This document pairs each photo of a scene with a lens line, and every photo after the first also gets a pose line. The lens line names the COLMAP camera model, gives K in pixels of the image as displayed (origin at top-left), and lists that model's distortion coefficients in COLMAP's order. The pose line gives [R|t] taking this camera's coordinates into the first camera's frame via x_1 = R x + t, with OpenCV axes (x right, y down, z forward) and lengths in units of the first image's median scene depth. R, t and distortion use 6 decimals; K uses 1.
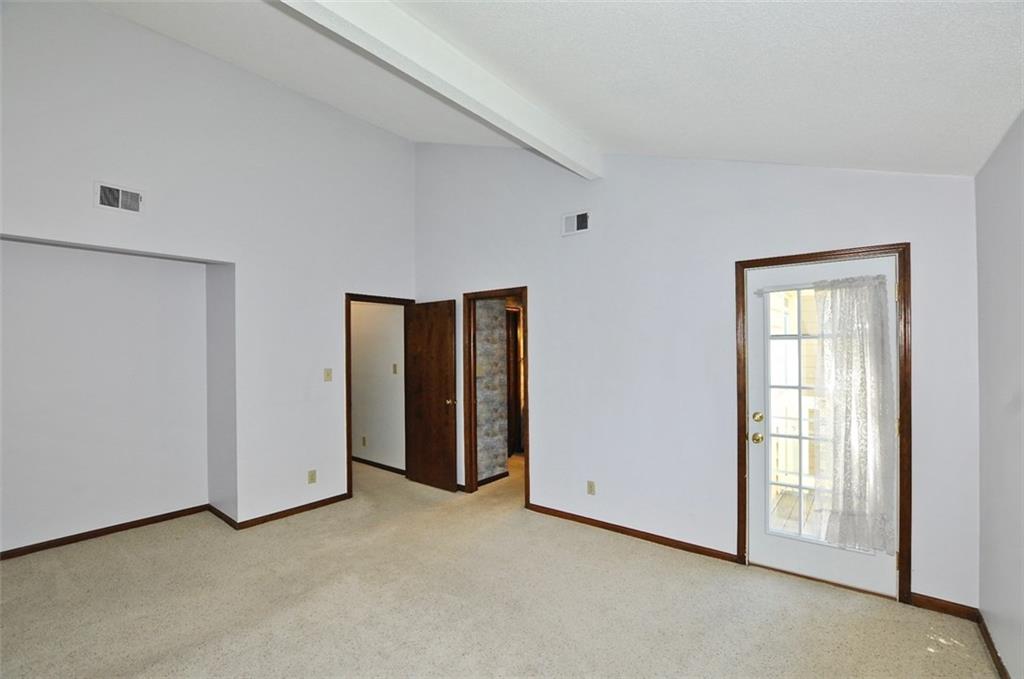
lens RADIAL K [[449.2, 0, 513.9], [0, 449.2, 348.0], [0, 0, 1]] dist [-0.025638, 0.001020]
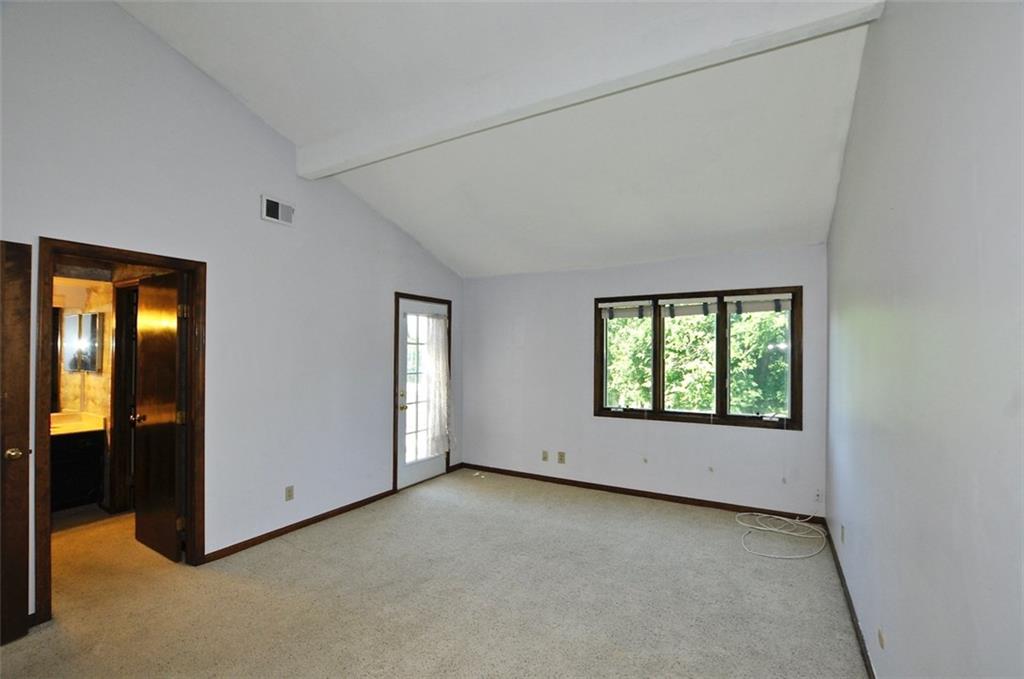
lens RADIAL K [[449.2, 0, 513.9], [0, 449.2, 348.0], [0, 0, 1]] dist [-0.025638, 0.001020]
pose [[-0.143935, 0.010993, 0.989526, -0.927819], [-0.012615, 0.999837, -0.012943, 0.008050], [-0.989507, -0.014345, -0.143773, 0.732513]]
